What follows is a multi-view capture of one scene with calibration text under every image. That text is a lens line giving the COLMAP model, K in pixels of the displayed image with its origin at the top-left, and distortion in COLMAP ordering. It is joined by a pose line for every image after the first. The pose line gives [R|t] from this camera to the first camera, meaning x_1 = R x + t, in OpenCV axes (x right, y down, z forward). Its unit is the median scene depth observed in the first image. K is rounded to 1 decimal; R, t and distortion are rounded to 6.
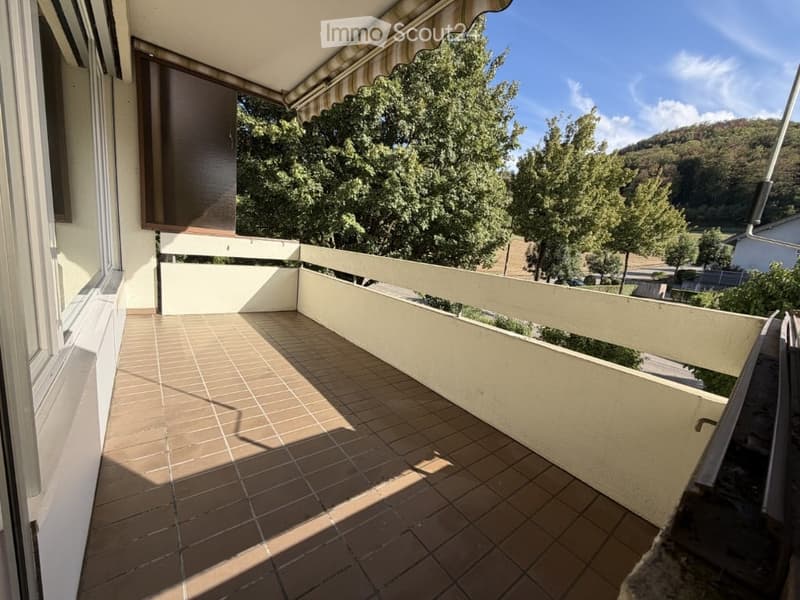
lens RADIAL K [[313.1, 0, 400.1], [0, 313.1, 302.5], [0, 0, 1]] dist [0.003717, -0.000048]
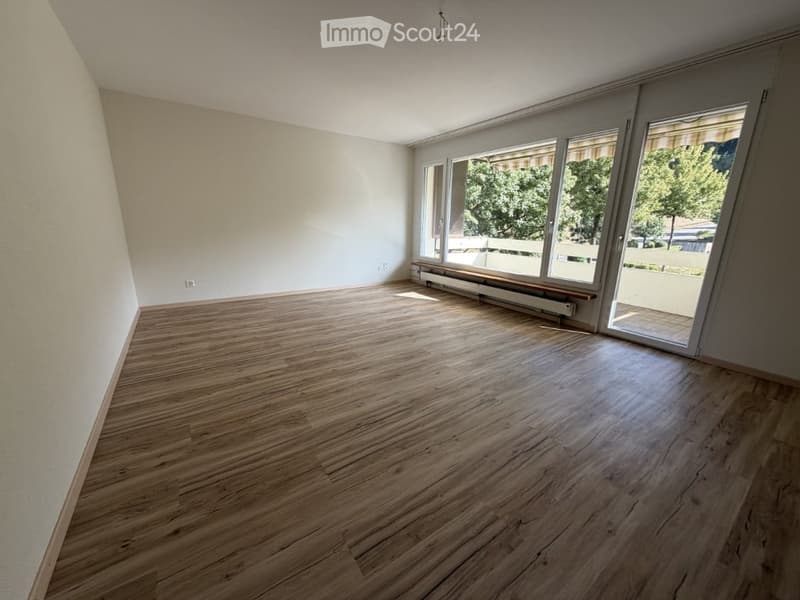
lens RADIAL K [[313.1, 0, 399.6], [0, 313.1, 297.5], [0, 0, 1]] dist [0.003717, -0.000048]
pose [[0.994527, -0.069479, -0.078025, -0.168493], [0.072911, 0.996452, 0.042029, 0.007733], [0.074828, -0.047488, 0.996065, -0.184799]]
